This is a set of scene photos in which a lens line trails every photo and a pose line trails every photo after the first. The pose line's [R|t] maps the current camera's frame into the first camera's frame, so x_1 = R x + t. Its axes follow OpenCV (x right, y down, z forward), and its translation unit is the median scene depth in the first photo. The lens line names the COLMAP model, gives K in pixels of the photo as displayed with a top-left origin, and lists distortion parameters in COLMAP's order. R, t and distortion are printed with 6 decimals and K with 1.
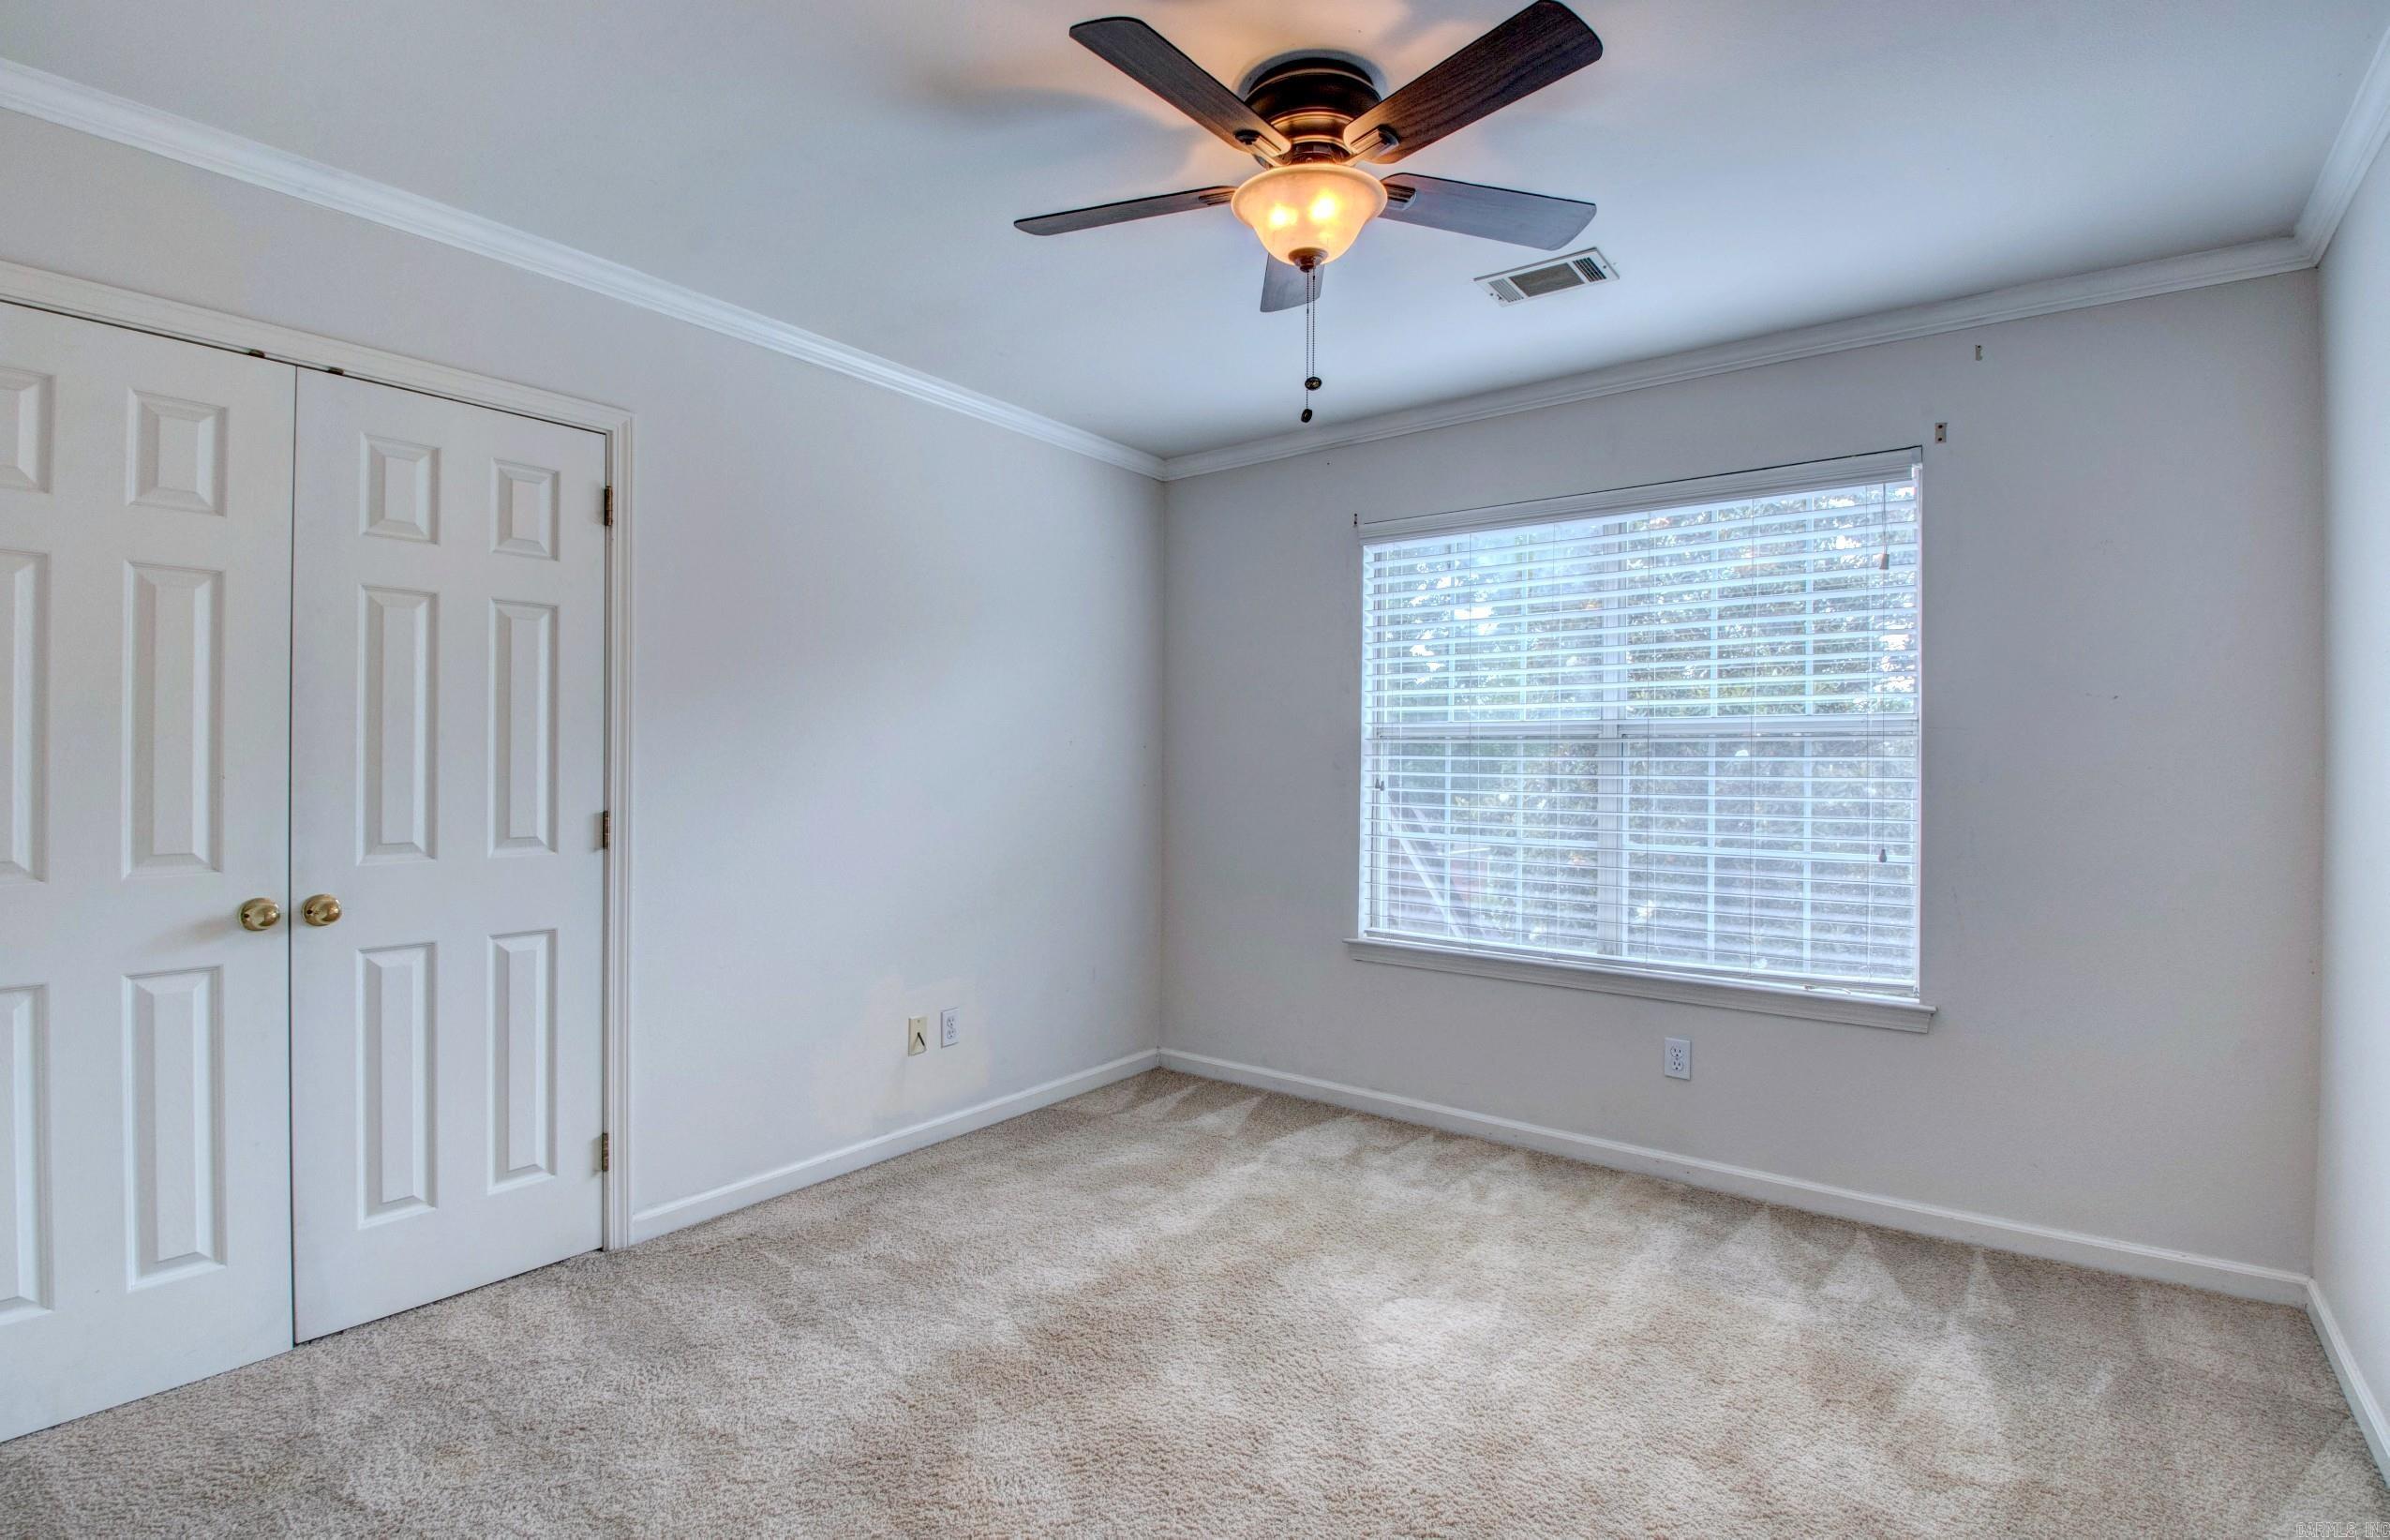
lens RADIAL K [[1136.3, 0, 1188.3], [0, 1136.3, 761.6], [0, 0, 1]] dist [0.012614, -0.026319]
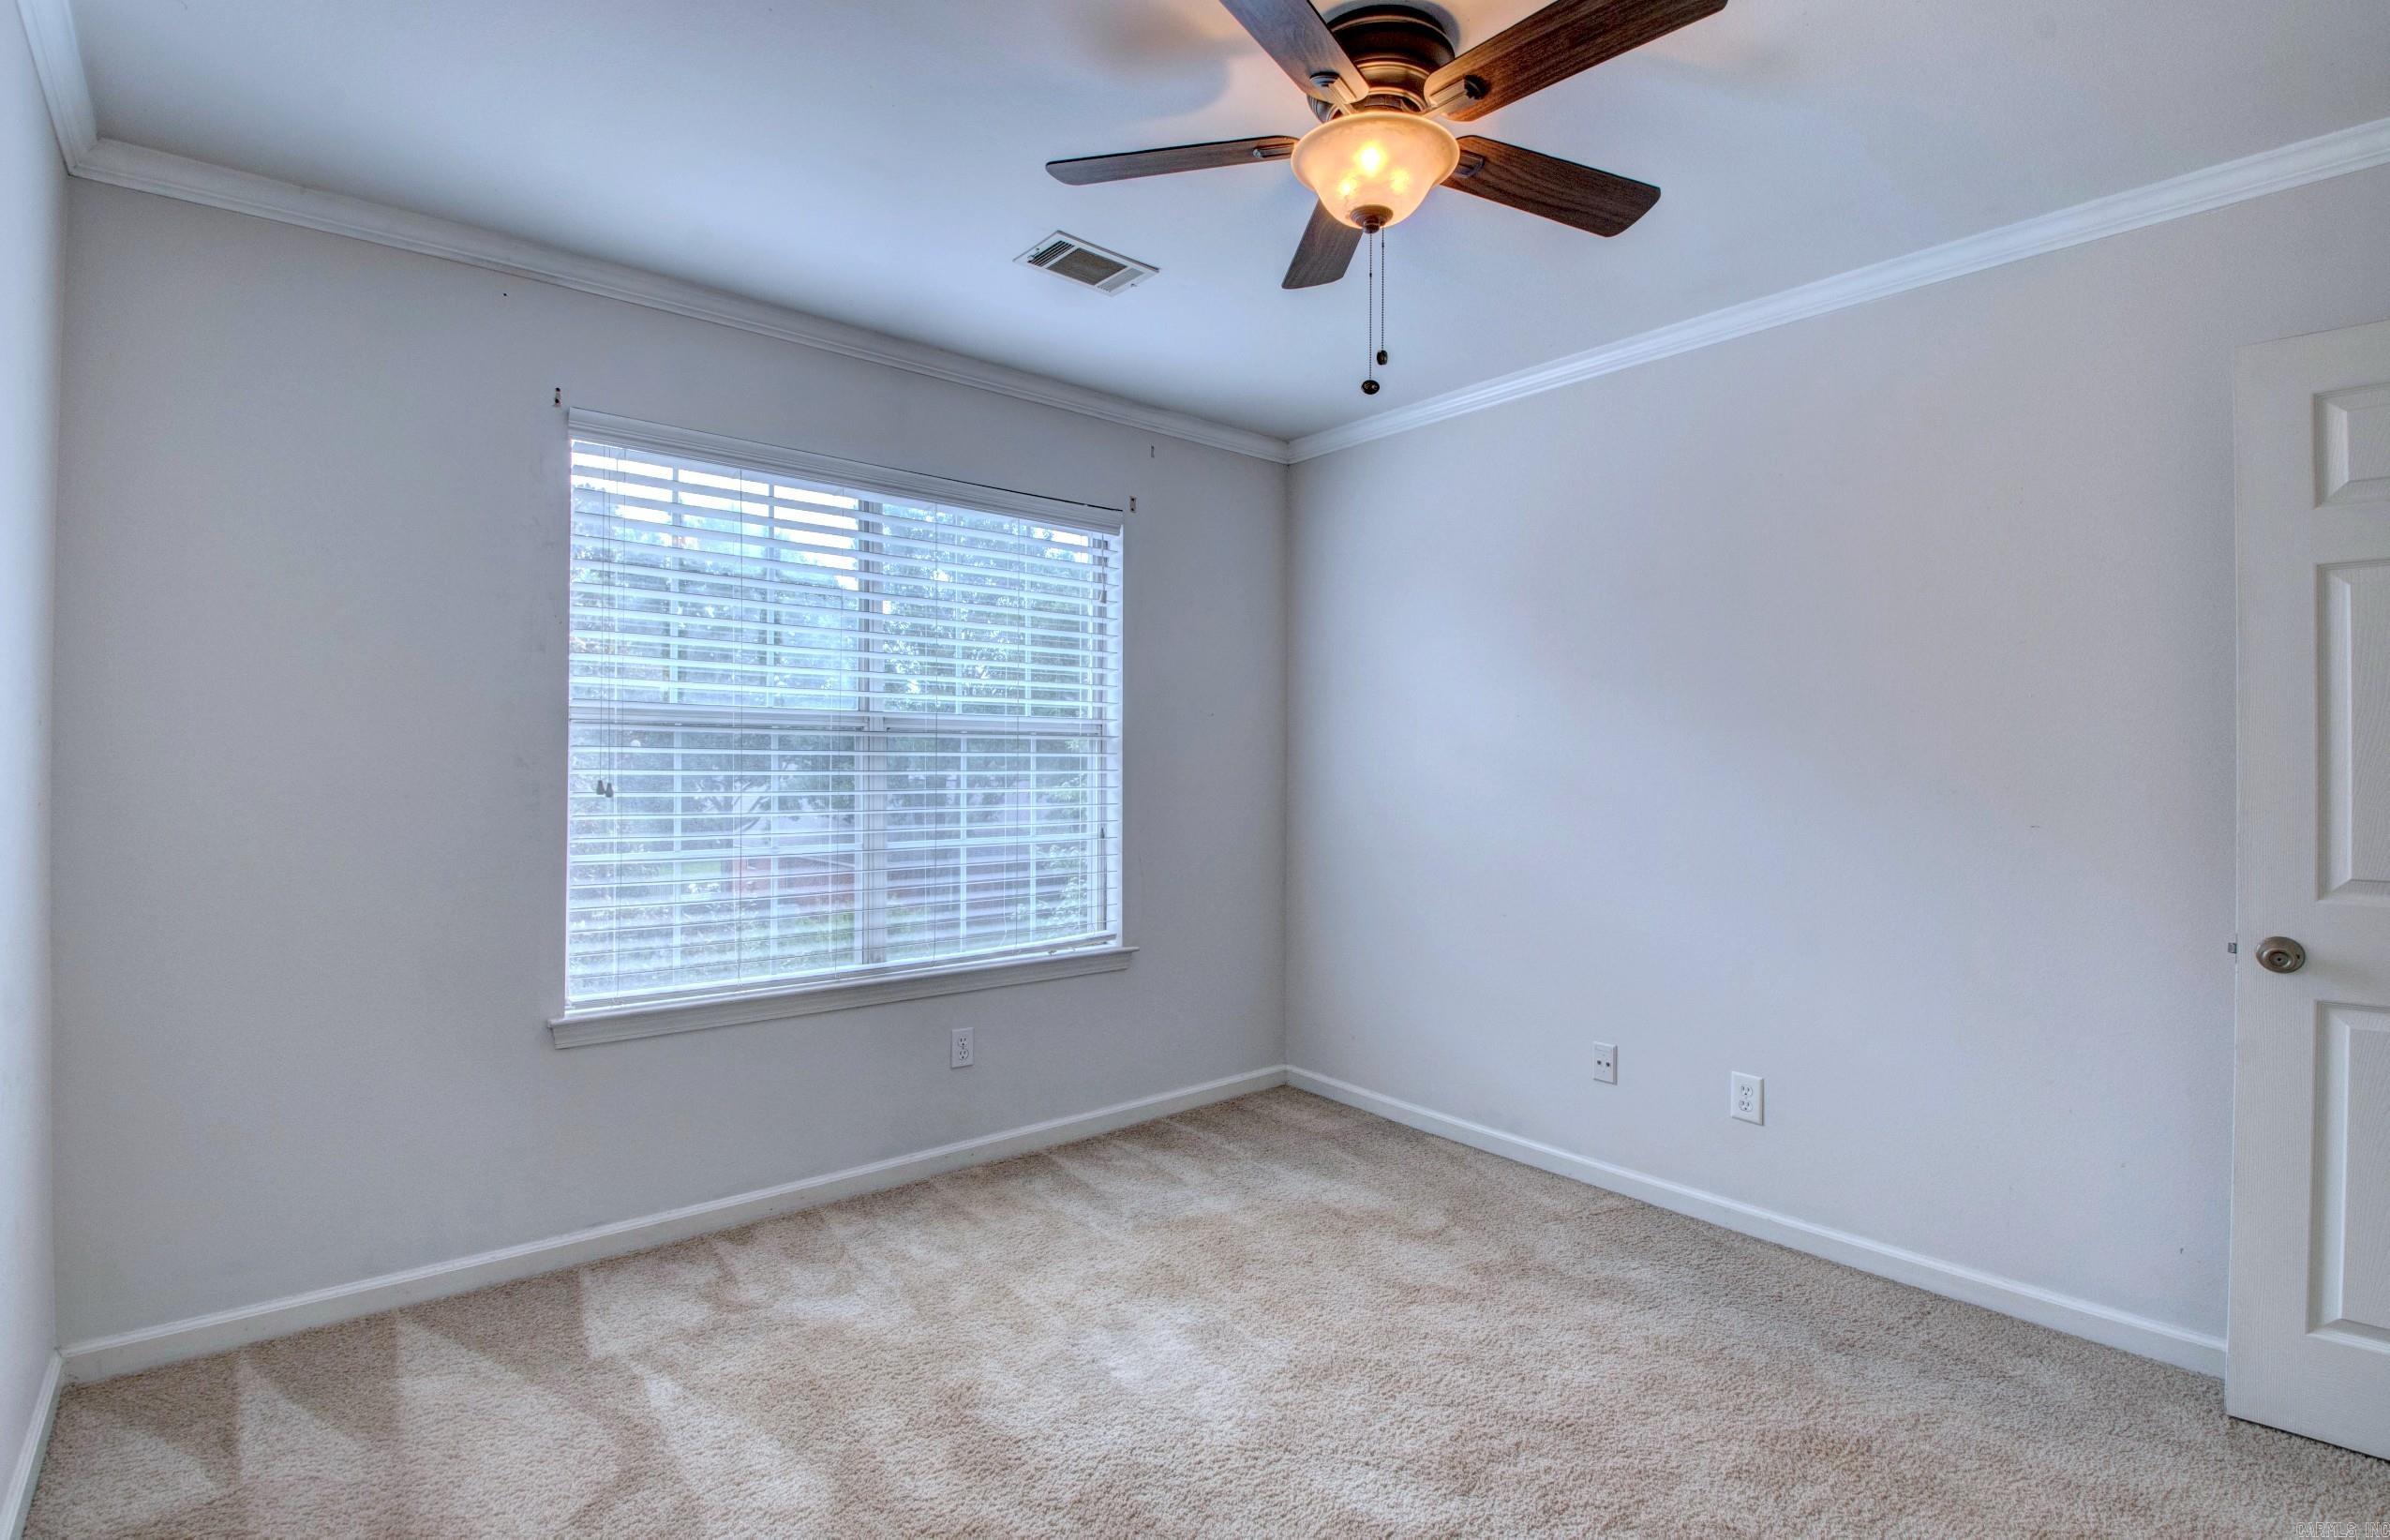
lens RADIAL K [[1112.7, 0, 1189.8], [0, 1112.7, 756.5], [0, 0, 1]] dist [0.012318, -0.024971]
pose [[0.212254, -0.000164, 0.977215, -0.585800], [-0.004518, 0.999989, 0.001149, -0.002890], [-0.977204, -0.004659, 0.212251, 0.684324]]
